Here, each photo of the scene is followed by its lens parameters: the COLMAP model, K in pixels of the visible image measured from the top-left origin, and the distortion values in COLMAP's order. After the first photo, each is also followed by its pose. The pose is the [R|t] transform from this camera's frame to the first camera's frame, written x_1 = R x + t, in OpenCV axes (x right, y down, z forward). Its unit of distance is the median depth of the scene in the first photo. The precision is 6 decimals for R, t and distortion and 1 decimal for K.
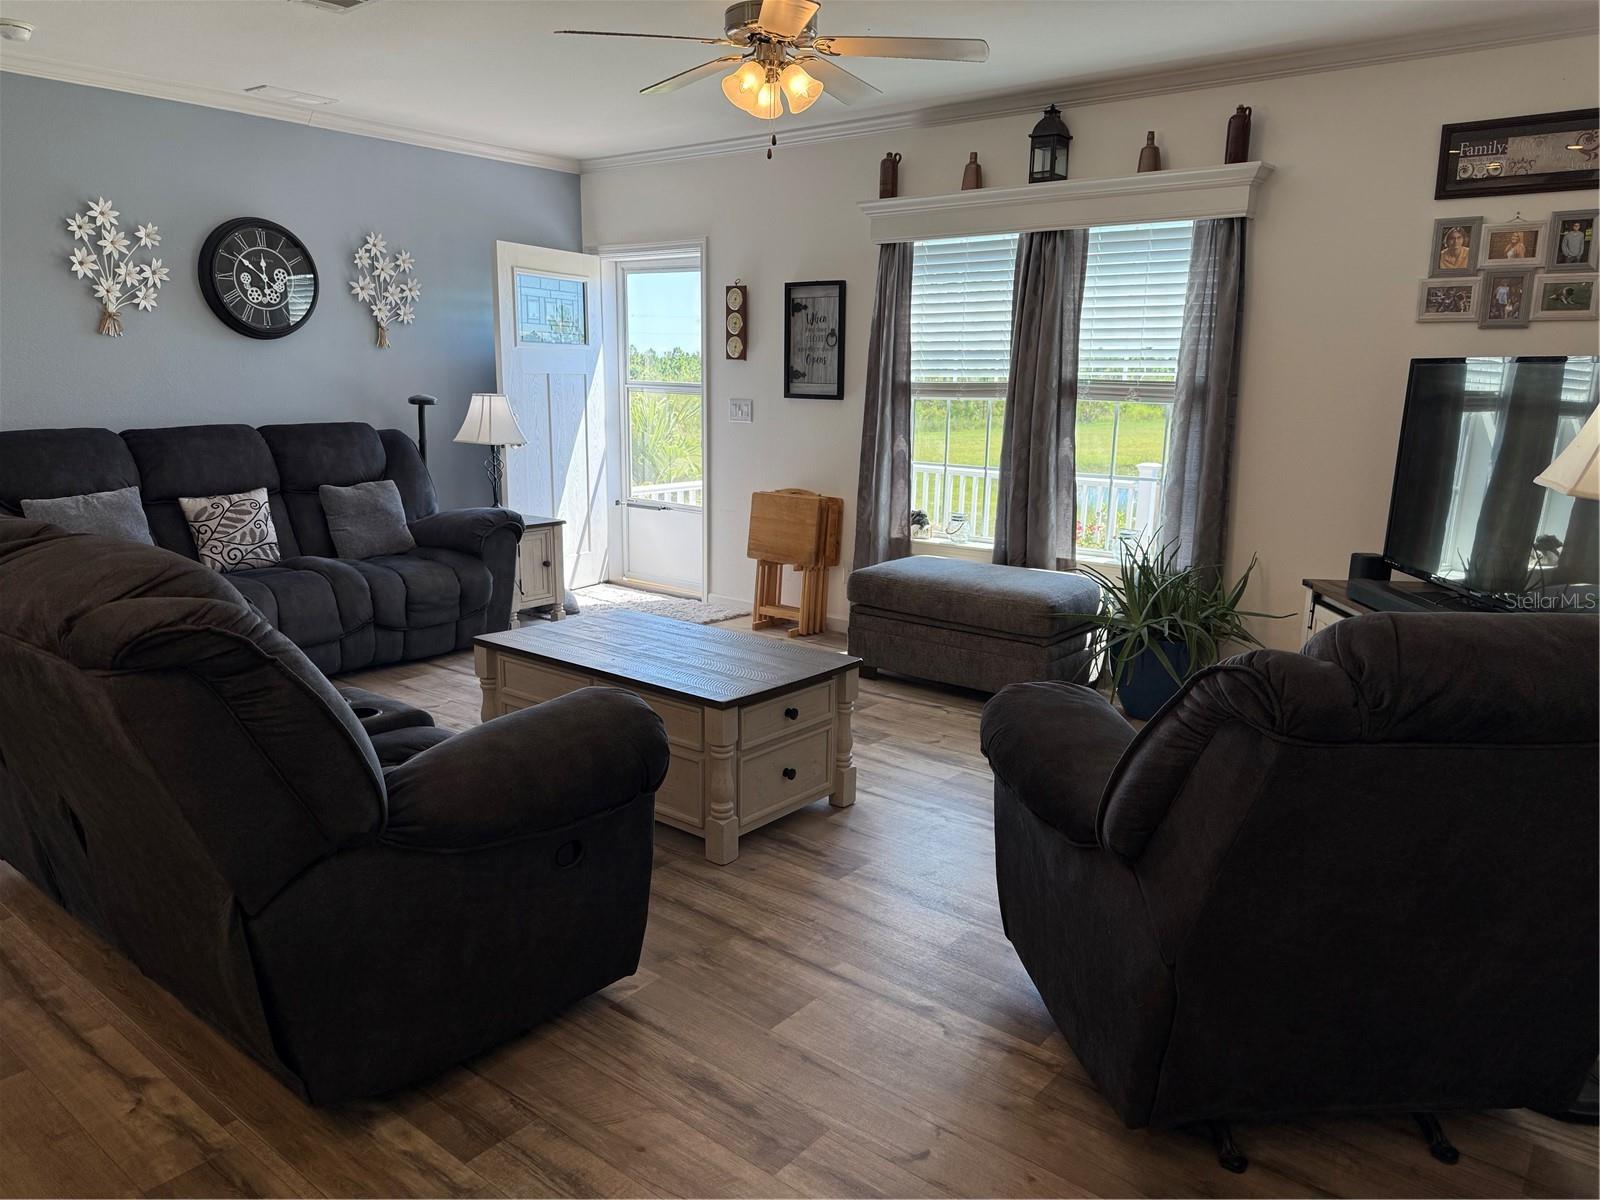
lens RADIAL K [[1127.5, 0, 789.8], [0, 1127.5, 603.1], [0, 0, 1]] dist [0.065512, -0.073939]
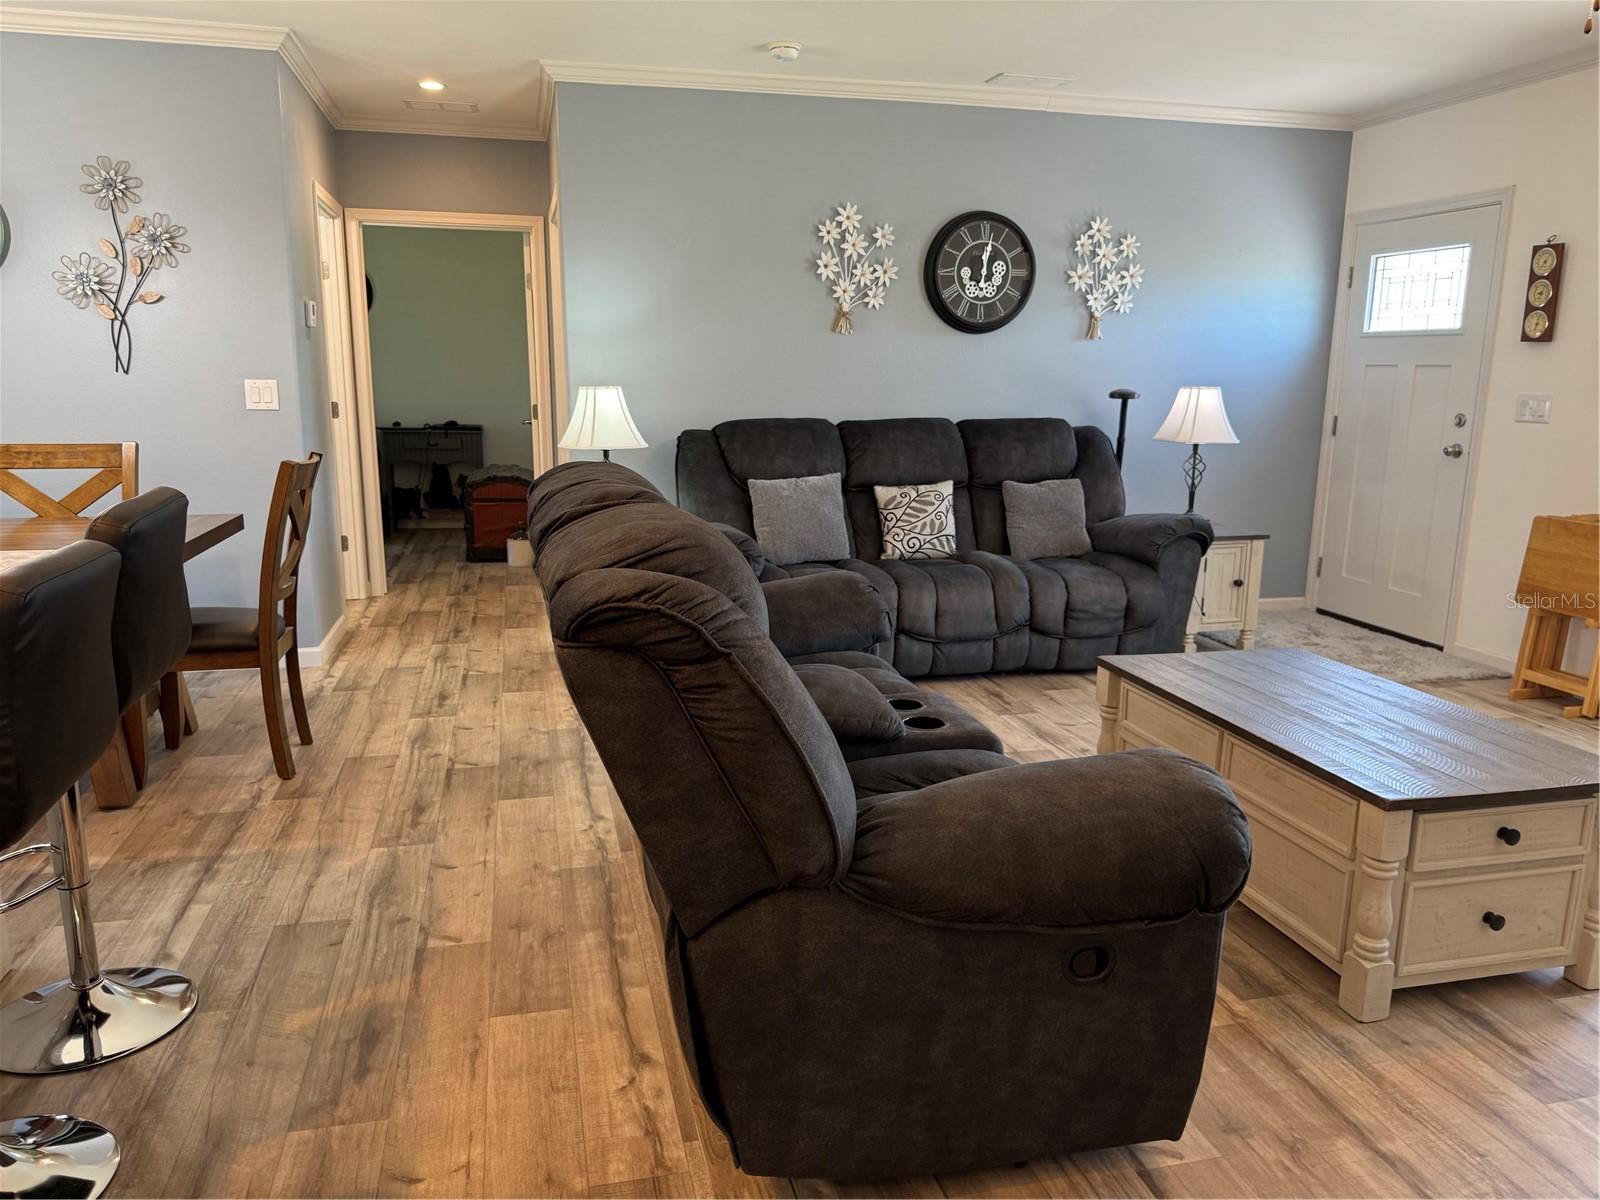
lens RADIAL K [[1127.5, 0, 795.6], [0, 1127.5, 611.1], [0, 0, 1]] dist [0.065512, -0.073939]
pose [[0.800983, 0.117783, -0.586986, 0.039565], [-0.118778, 0.992231, 0.037016, -0.009352], [0.586786, 0.040072, 0.808750, 0.157232]]
